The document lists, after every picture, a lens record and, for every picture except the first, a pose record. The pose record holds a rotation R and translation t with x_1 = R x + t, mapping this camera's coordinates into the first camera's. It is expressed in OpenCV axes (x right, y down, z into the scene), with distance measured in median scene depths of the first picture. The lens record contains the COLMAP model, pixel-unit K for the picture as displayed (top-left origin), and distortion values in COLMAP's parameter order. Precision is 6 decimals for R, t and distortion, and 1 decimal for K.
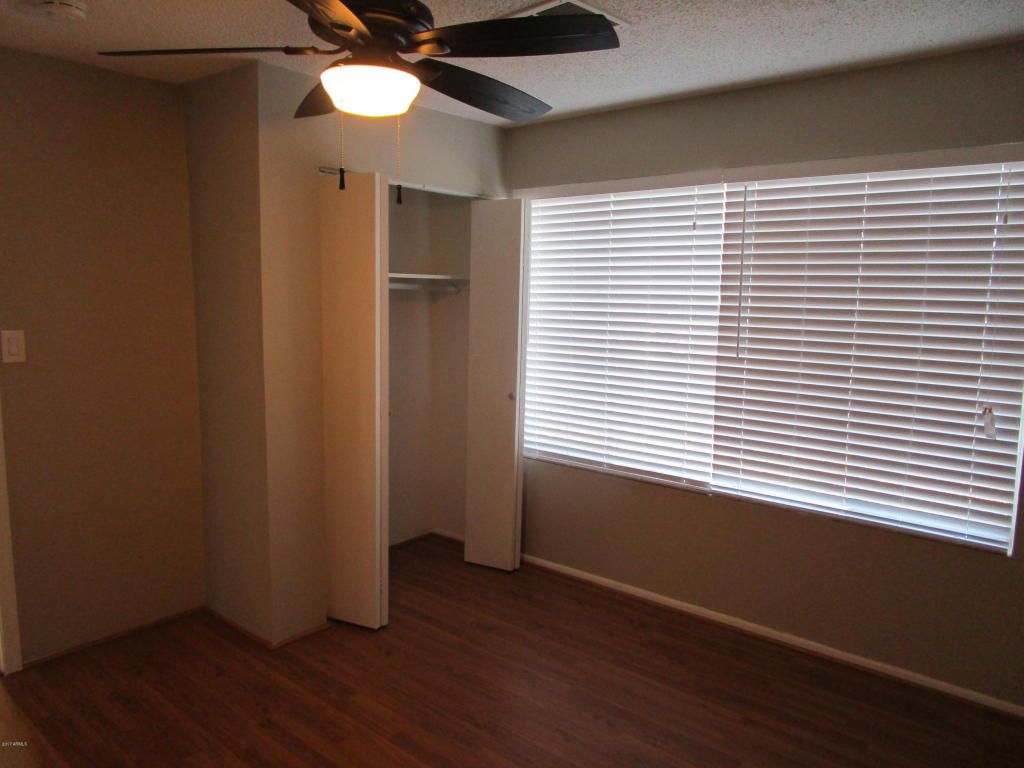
lens RADIAL K [[723.1, 0, 512.0], [0, 723.1, 384.0], [0, 0, 1]] dist [-0.036454, 0.006254]
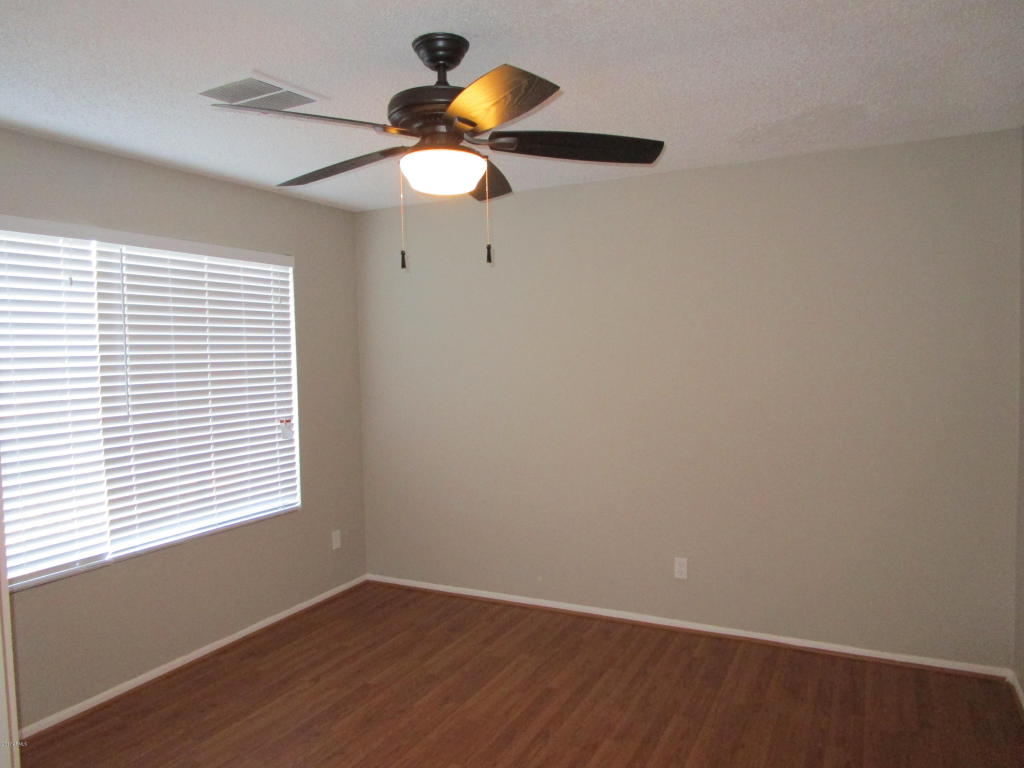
lens RADIAL K [[723.1, 0, 512.0], [0, 723.1, 384.0], [0, 0, 1]] dist [-0.036454, 0.006254]
pose [[-0.223012, -0.058507, 0.973058, -0.863811], [0.142823, 0.985464, 0.091986, -0.105324], [-0.964296, 0.159489, -0.211414, 0.755034]]
